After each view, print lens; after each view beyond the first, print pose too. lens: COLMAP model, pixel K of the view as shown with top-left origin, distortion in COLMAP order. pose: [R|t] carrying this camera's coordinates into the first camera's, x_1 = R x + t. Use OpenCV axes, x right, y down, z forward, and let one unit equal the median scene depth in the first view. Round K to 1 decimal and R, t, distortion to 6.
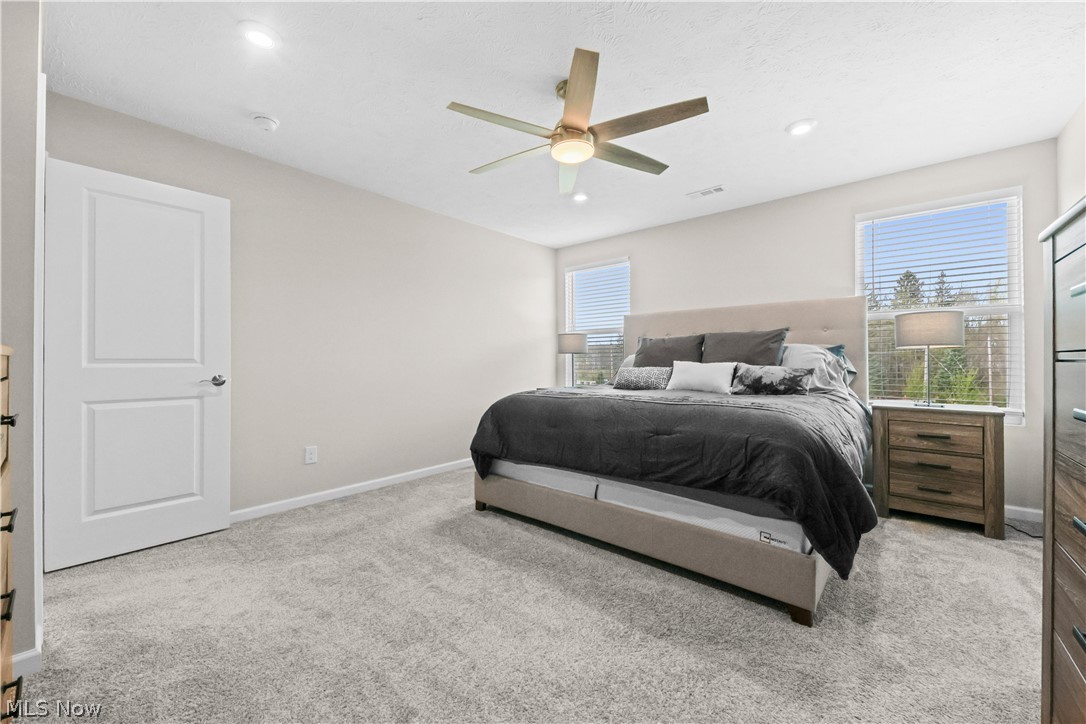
lens RADIAL K [[428.9, 0, 551.1], [0, 428.9, 356.8], [0, 0, 1]] dist [0.011138, -0.004353]
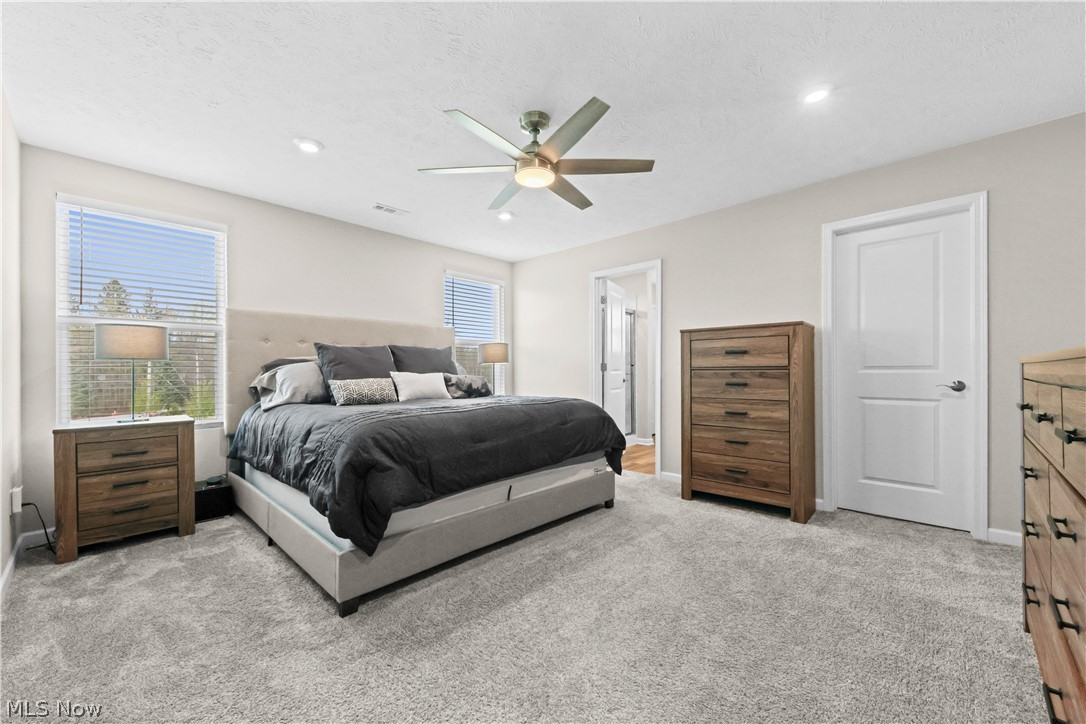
lens RADIAL K [[428.9, 0, 544.3], [0, 428.9, 367.8], [0, 0, 1]] dist [0.011138, -0.004353]
pose [[0.050157, 0.008821, 0.998702, -0.828755], [-0.002614, 0.999959, -0.008701, 0.009816], [-0.998738, -0.002174, 0.050178, 0.742336]]
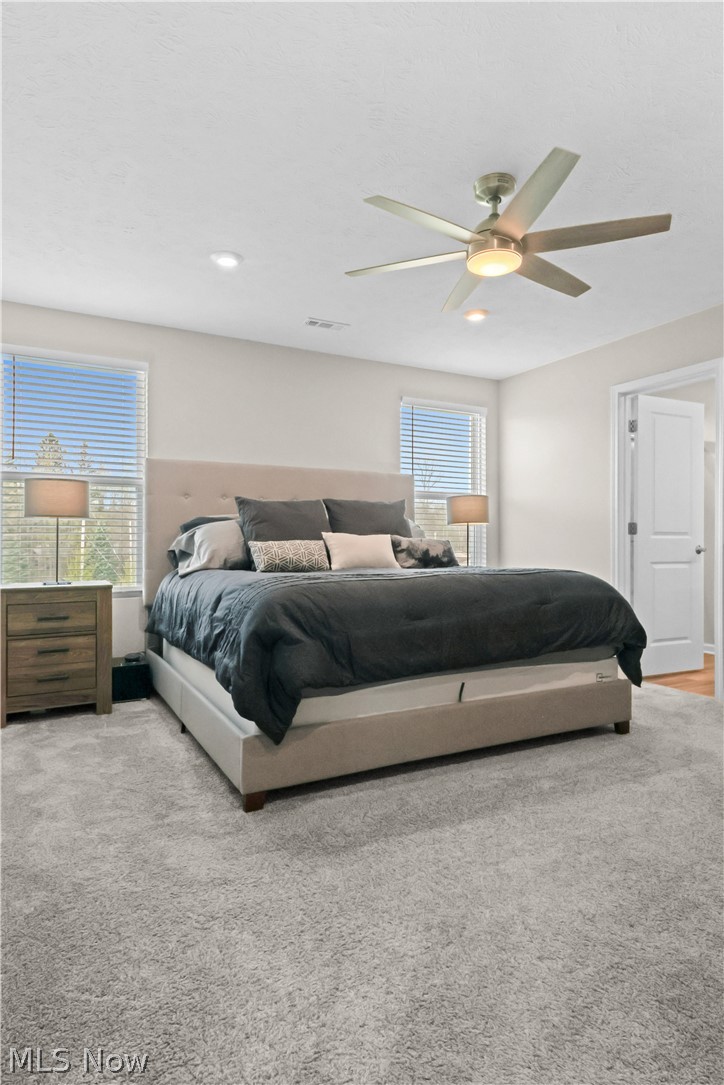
lens RADIAL K [[637.2, 0, 379.1], [0, 637.2, 531.3], [0, 0, 1]] dist [0.005492, 0.011421]
pose [[0.350480, 0.021424, 0.936325, -0.905800], [-0.006381, 0.999770, -0.020487, 0.037324], [-0.936548, 0.001206, 0.350536, 0.630579]]
